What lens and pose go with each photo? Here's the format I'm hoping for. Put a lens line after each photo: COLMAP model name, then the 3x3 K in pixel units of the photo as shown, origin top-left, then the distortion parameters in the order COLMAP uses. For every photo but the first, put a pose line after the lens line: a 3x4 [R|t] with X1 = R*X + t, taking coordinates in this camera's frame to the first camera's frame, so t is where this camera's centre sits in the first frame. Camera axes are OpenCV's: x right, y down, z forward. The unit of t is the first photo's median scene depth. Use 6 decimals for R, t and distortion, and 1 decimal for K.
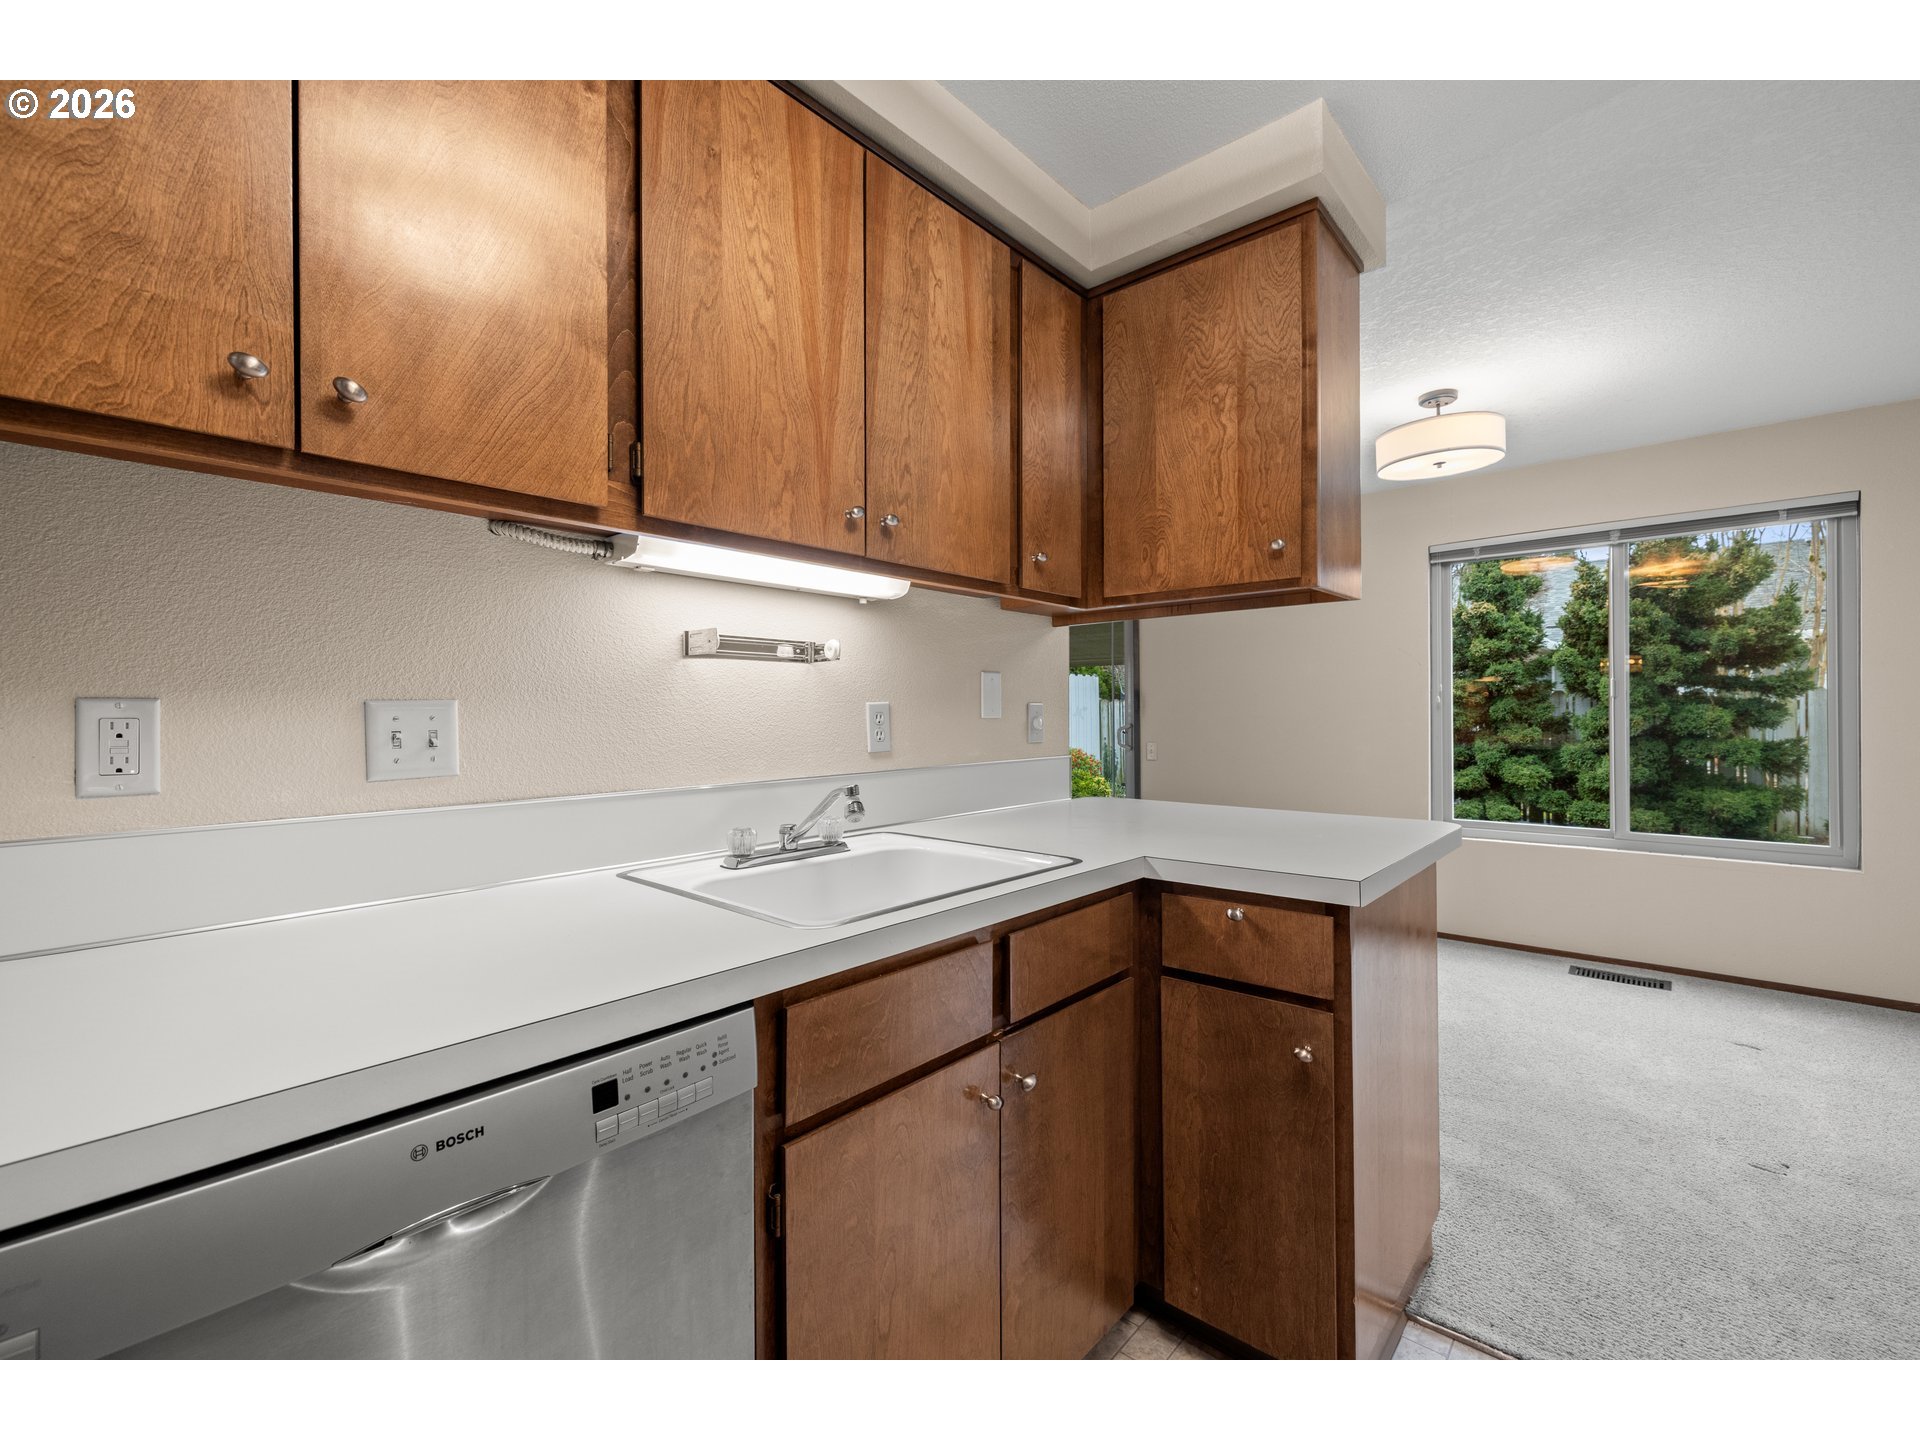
lens RADIAL K [[805.4, 0, 959.6], [0, 805.4, 716.2], [0, 0, 1]] dist [-0.000827, -0.000458]
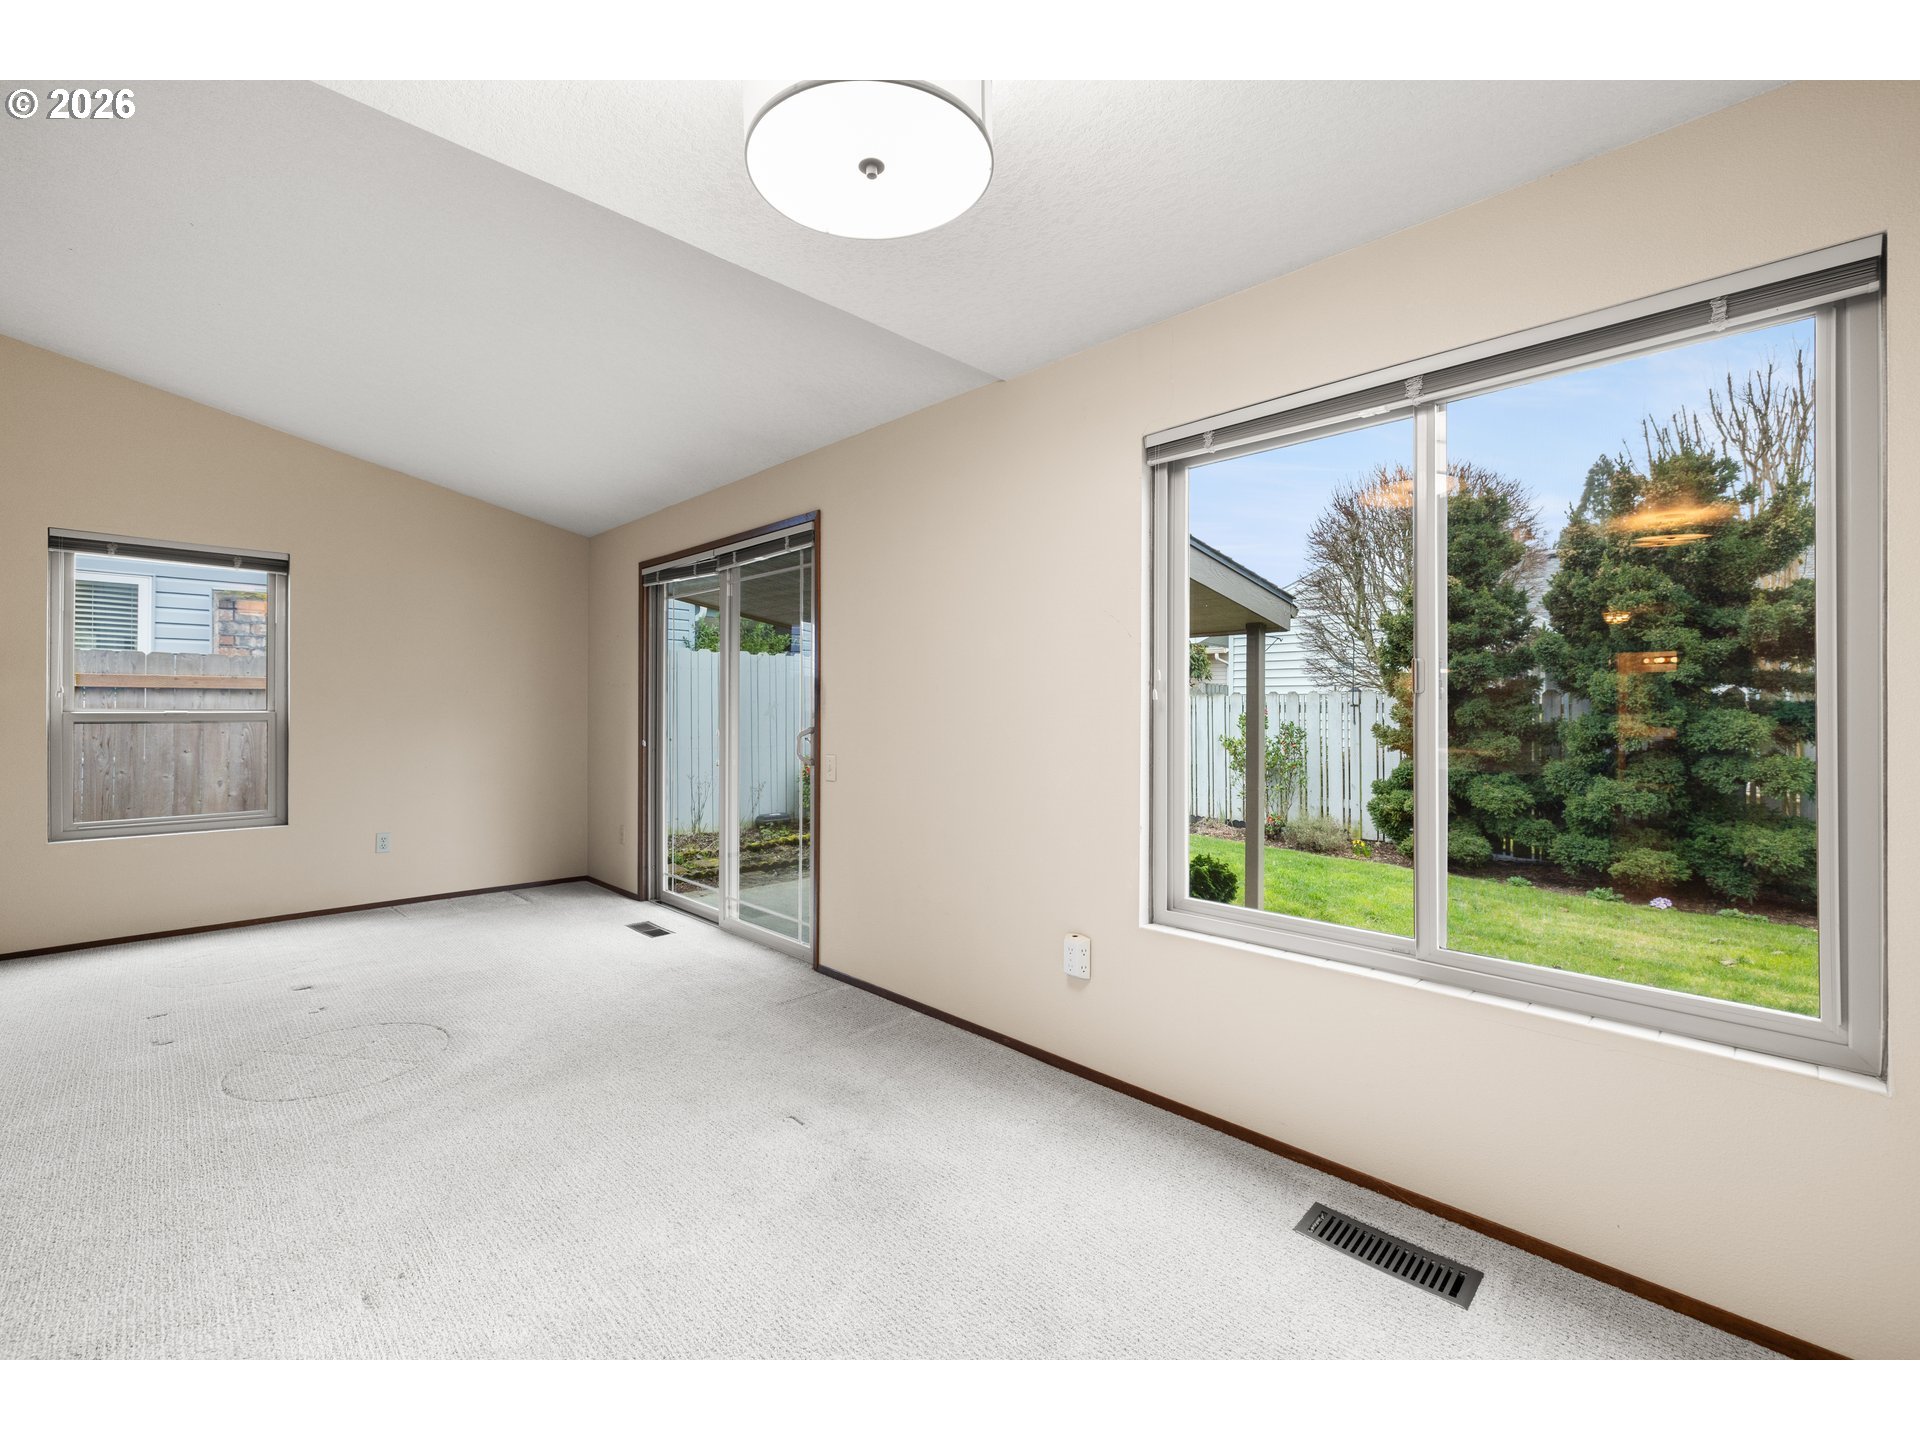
lens RADIAL K [[807.1, 0, 964.0], [0, 807.1, 705.4], [0, 0, 1]] dist [-0.001170, 0.000293]
pose [[0.997960, 0.011608, -0.062781, 0.486927], [-0.012149, 0.999892, -0.008239, -0.006410], [0.062679, 0.008985, 0.997993, 0.397859]]
